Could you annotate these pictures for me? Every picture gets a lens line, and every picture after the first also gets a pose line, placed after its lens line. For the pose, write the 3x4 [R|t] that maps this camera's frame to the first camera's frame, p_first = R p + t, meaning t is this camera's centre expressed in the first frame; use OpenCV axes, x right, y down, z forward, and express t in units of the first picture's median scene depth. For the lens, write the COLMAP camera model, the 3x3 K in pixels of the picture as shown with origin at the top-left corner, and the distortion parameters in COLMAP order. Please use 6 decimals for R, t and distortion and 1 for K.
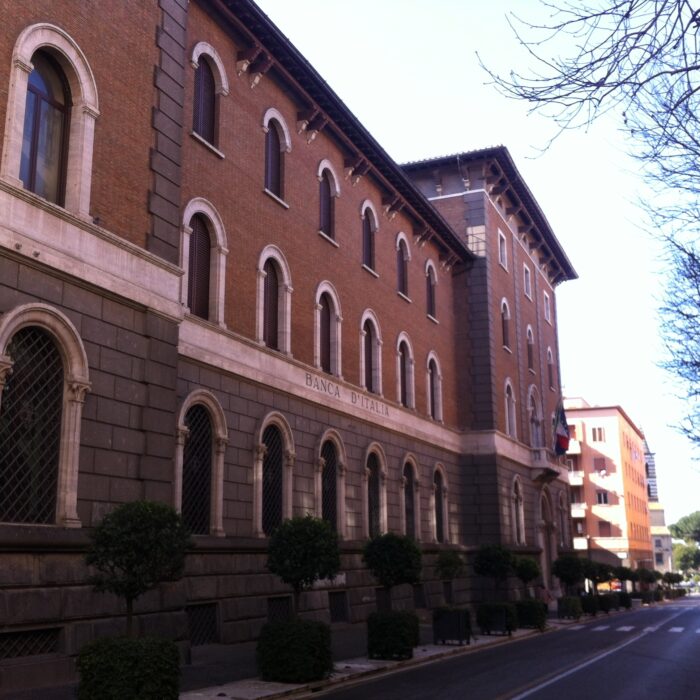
lens RADIAL K [[886.7, 0, 361.7], [0, 886.7, 350.9], [0, 0, 1]] dist [0.116468, -0.396297]
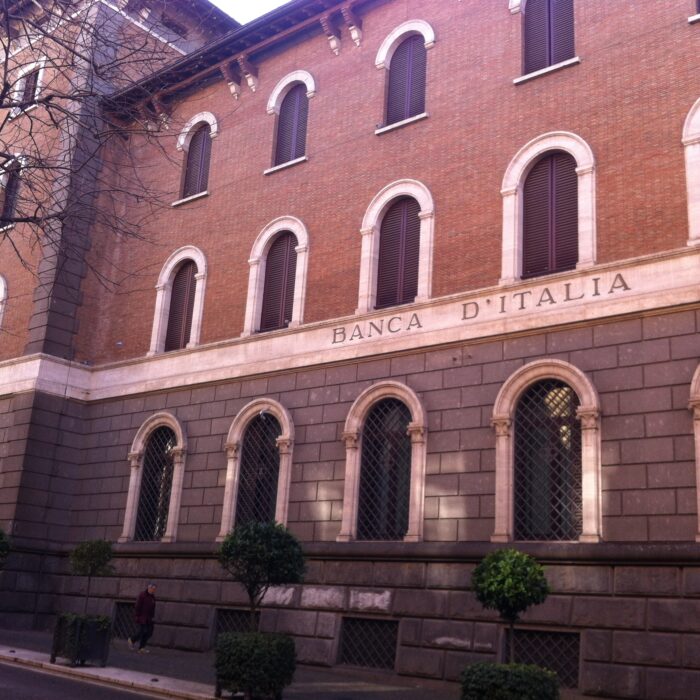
lens RADIAL K [[886.7, 0, 361.7], [0, 886.7, 350.9], [0, 0, 1]] dist [0.116468, -0.396297]
pose [[-0.272384, -0.273312, -0.922555, 0.743061], [0.164648, 0.931427, -0.324553, 0.345150], [0.947997, -0.240300, -0.208705, 1.363609]]
